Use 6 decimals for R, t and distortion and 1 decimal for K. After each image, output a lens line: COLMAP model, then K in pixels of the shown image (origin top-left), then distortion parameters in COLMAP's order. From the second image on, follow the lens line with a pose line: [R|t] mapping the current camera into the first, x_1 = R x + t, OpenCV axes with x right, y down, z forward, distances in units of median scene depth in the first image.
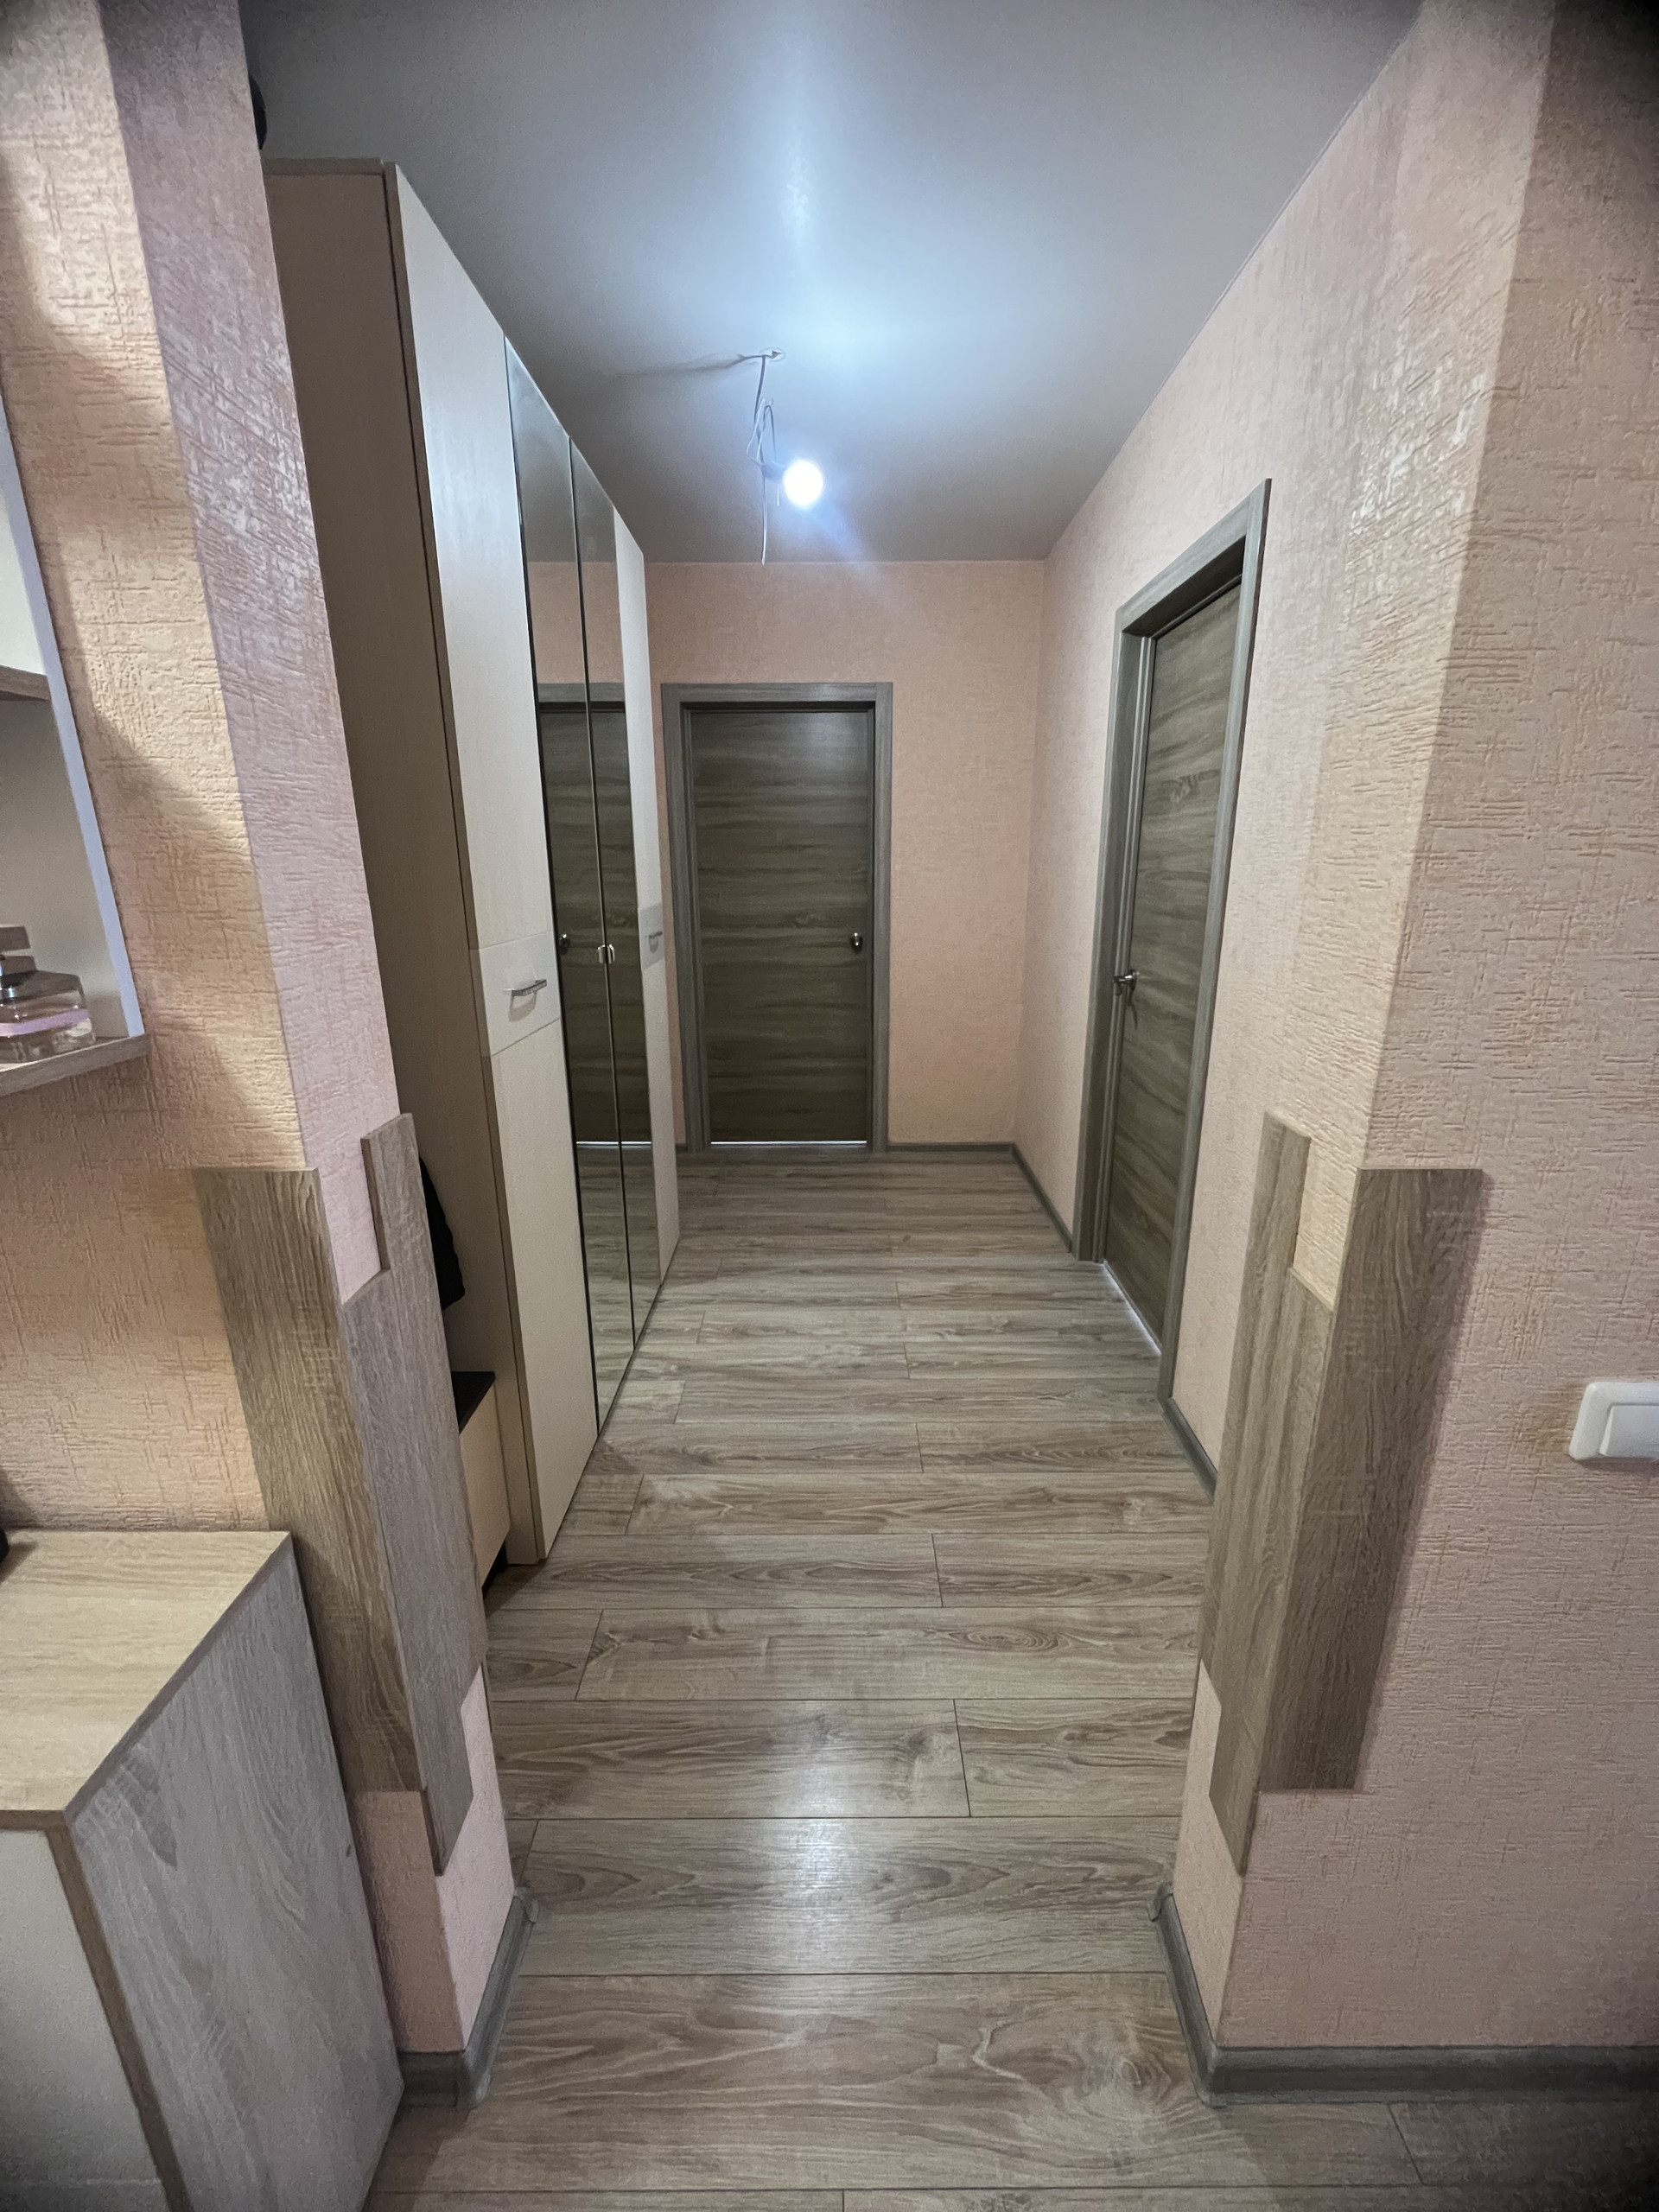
lens RADIAL K [[881.3, 0, 832.6], [0, 881.3, 1107.1], [0, 0, 1]] dist [-0.001634, 0.000351]
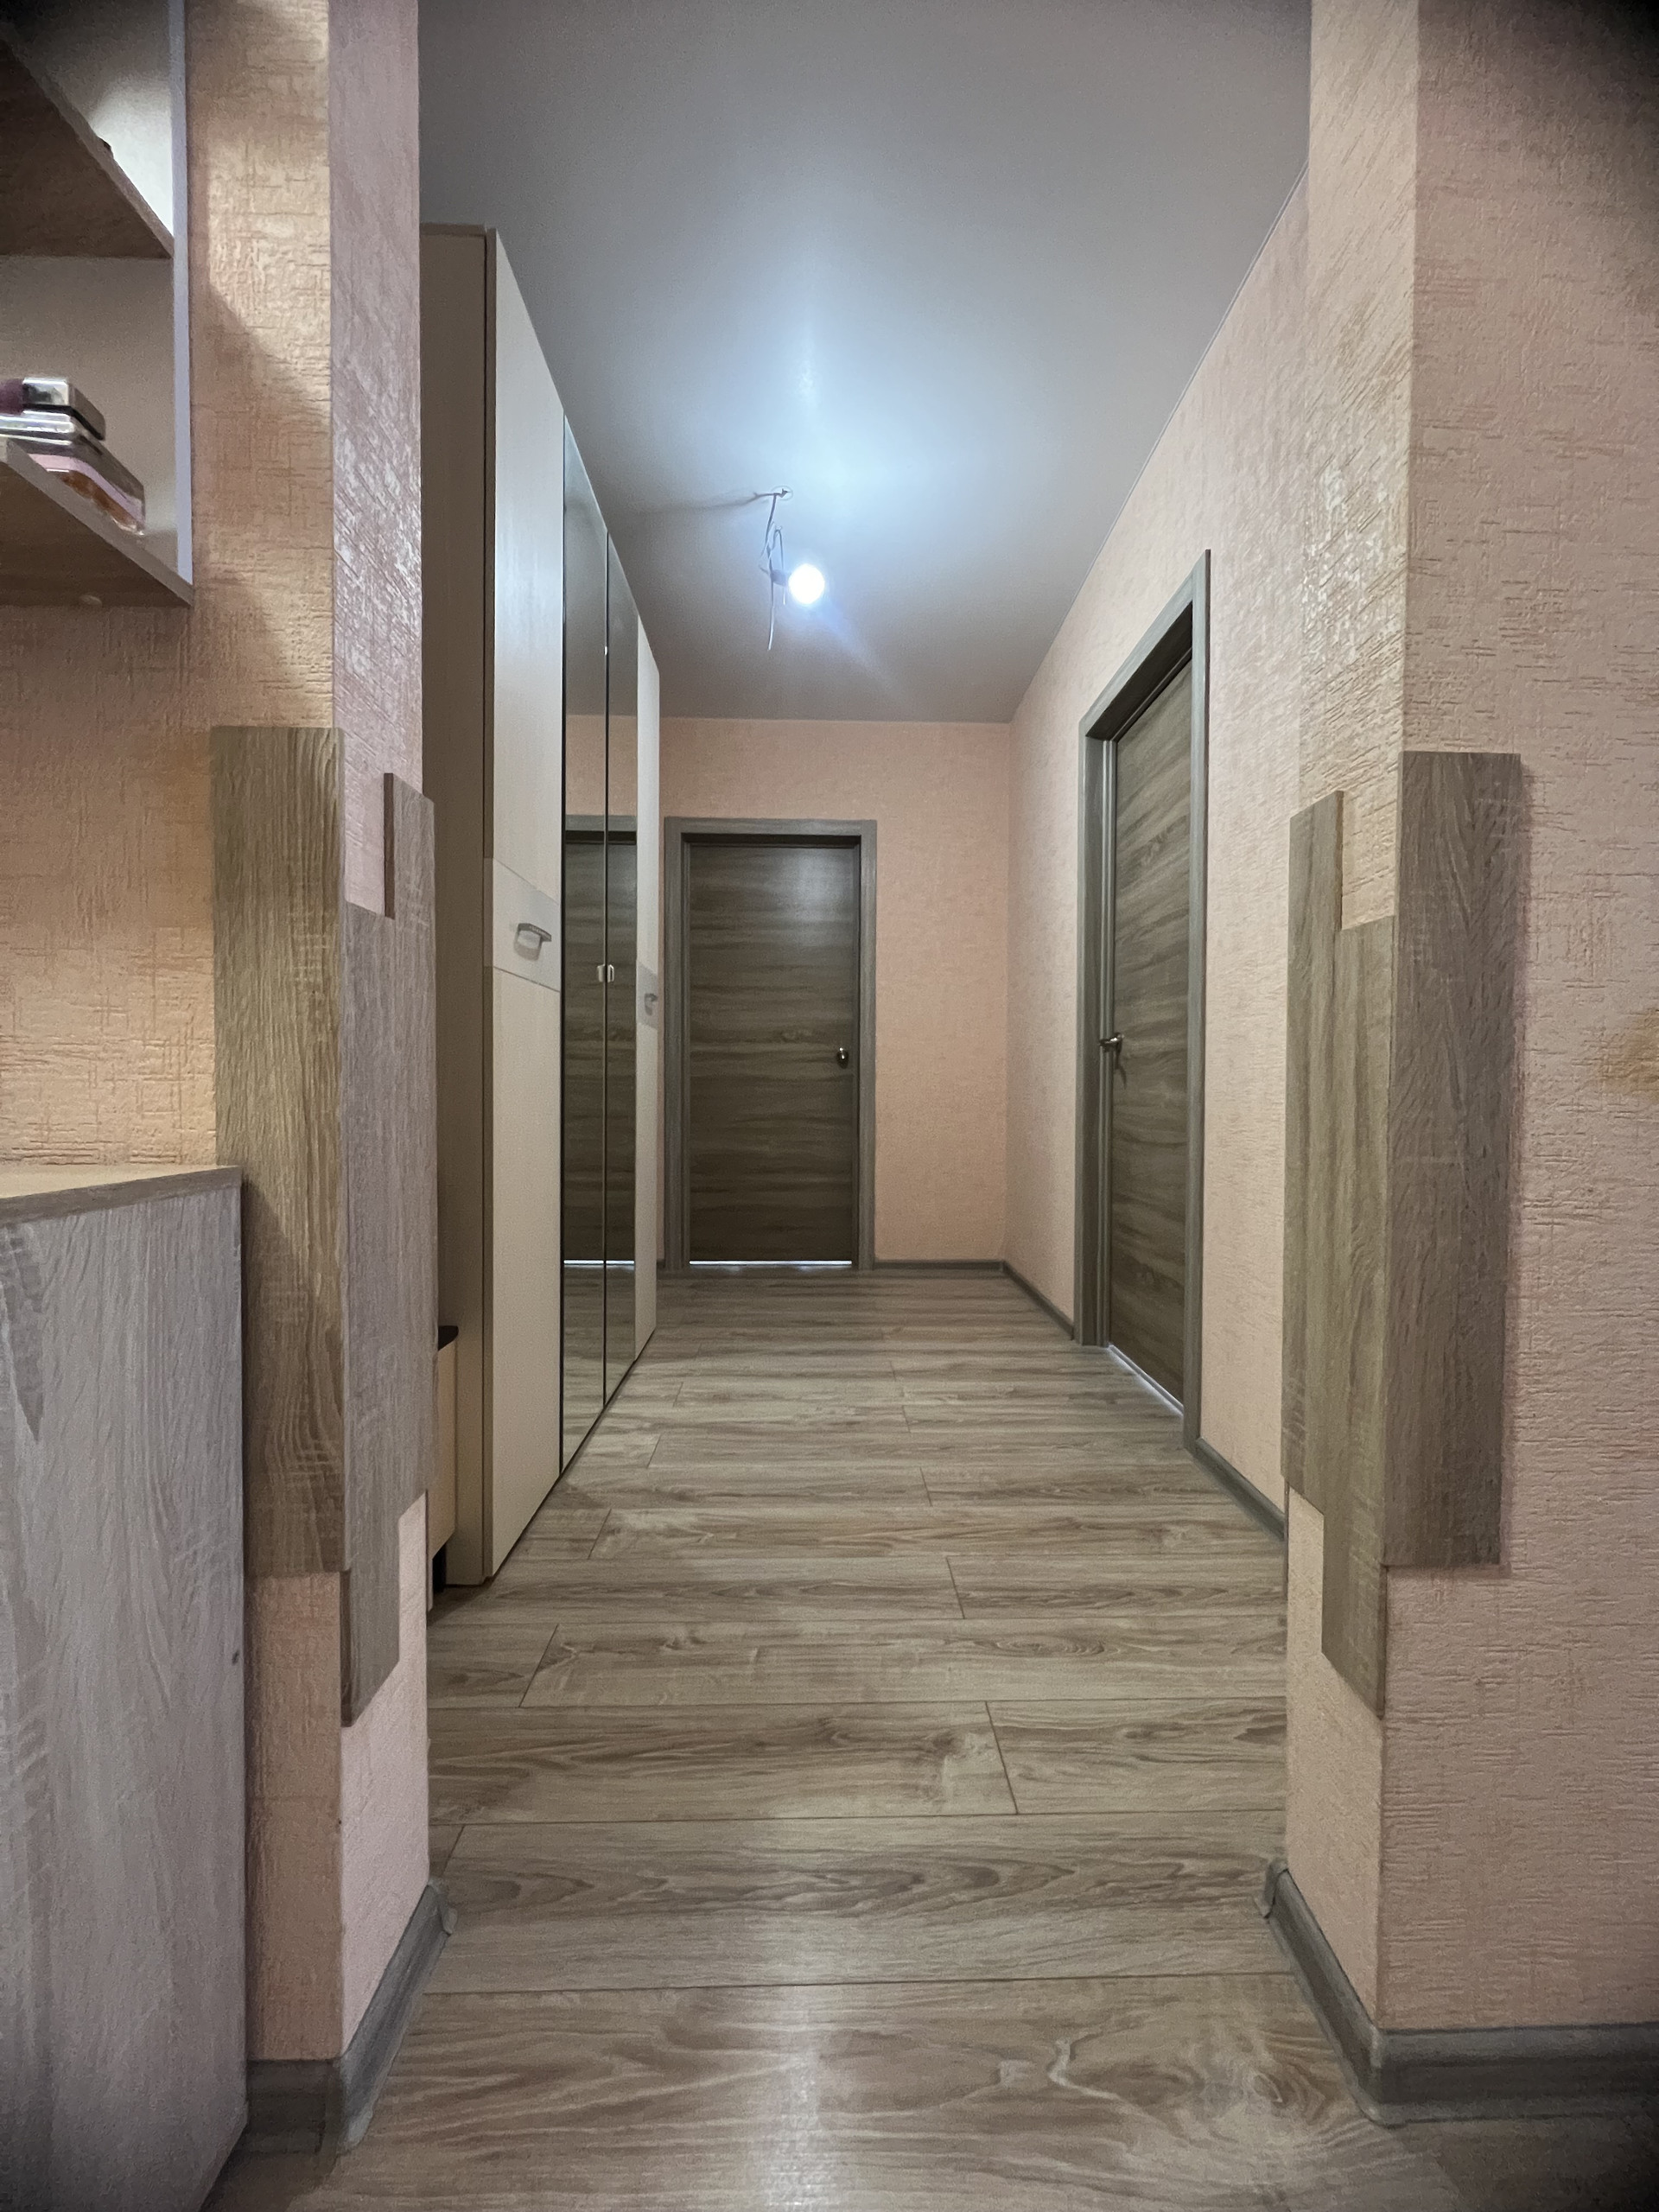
lens RADIAL K [[881.3, 0, 833.0], [0, 881.3, 1107.3], [0, 0, 1]] dist [-0.001634, 0.000351]
pose [[0.999530, 0.011398, 0.028461, -0.029689], [-0.003901, 0.968065, -0.250667, 0.300237], [-0.030409, 0.250439, 0.967655, 0.063430]]
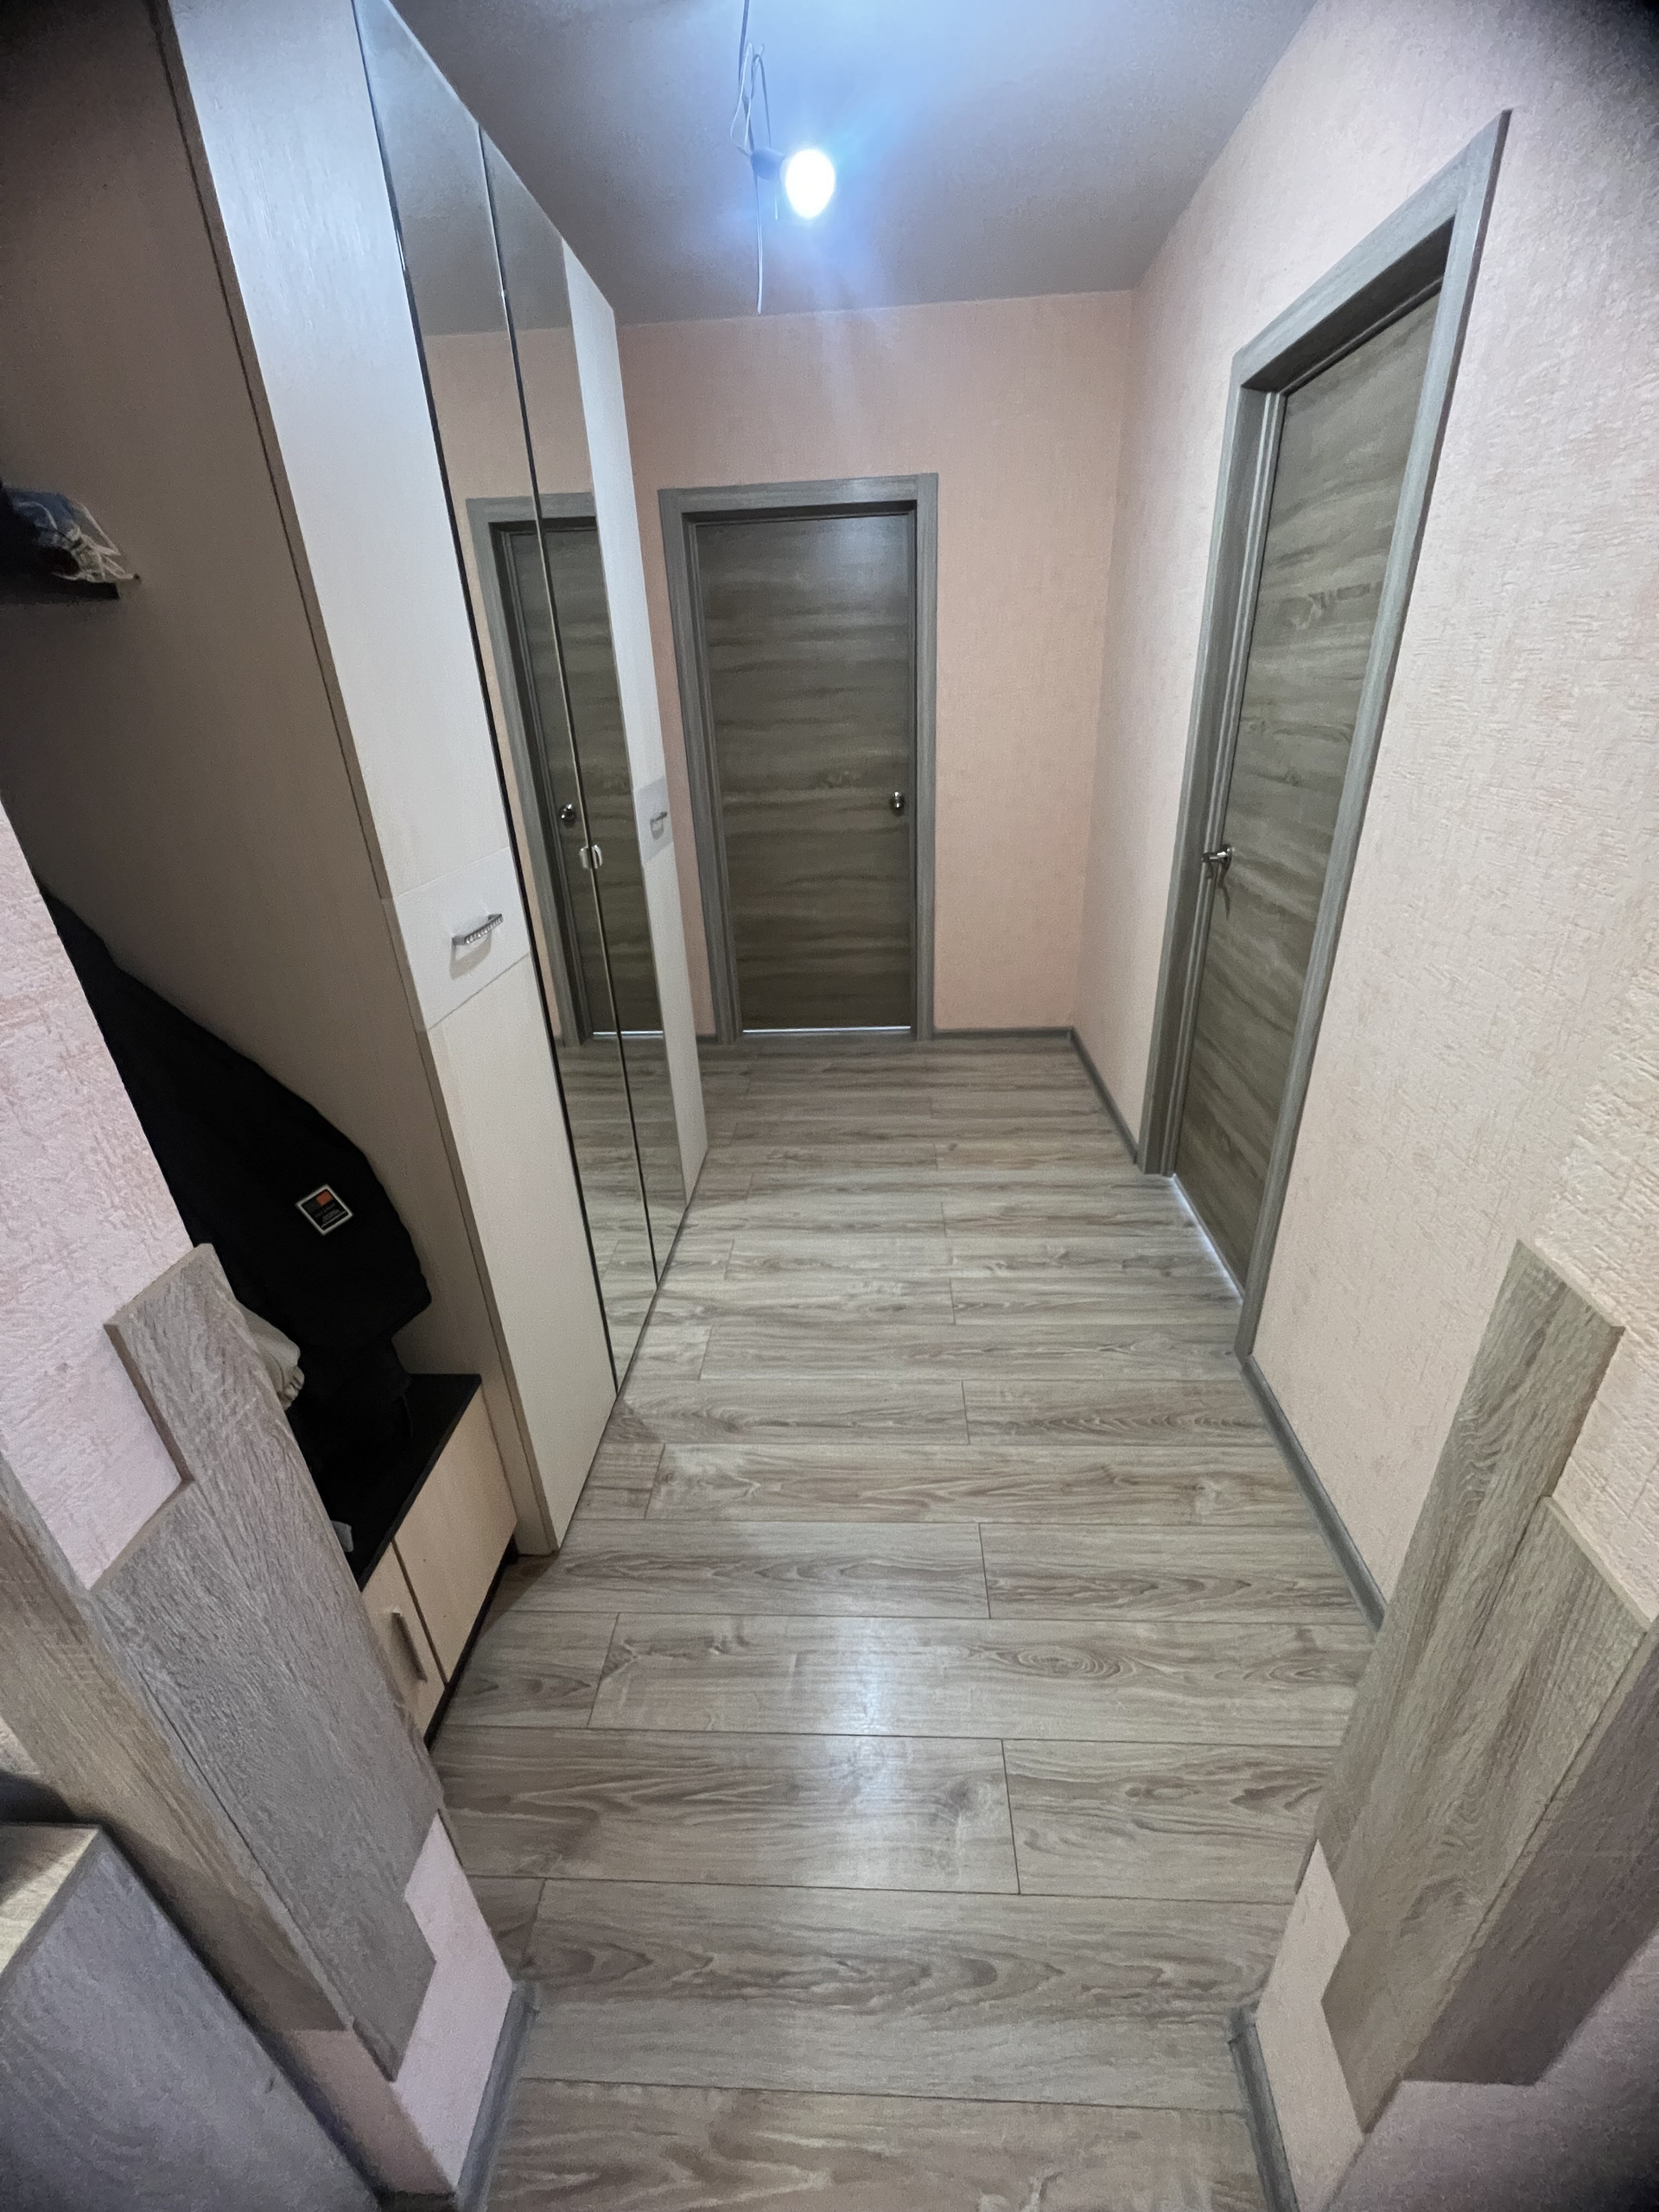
lens RADIAL K [[881.3, 0, 832.2], [0, 881.3, 1105.8], [0, 0, 1]] dist [-0.001634, 0.000351]
pose [[0.998290, -0.012201, -0.057172, 0.021433], [0.021998, 0.984497, 0.174018, -0.106766], [0.054162, -0.174978, 0.983082, 0.194463]]
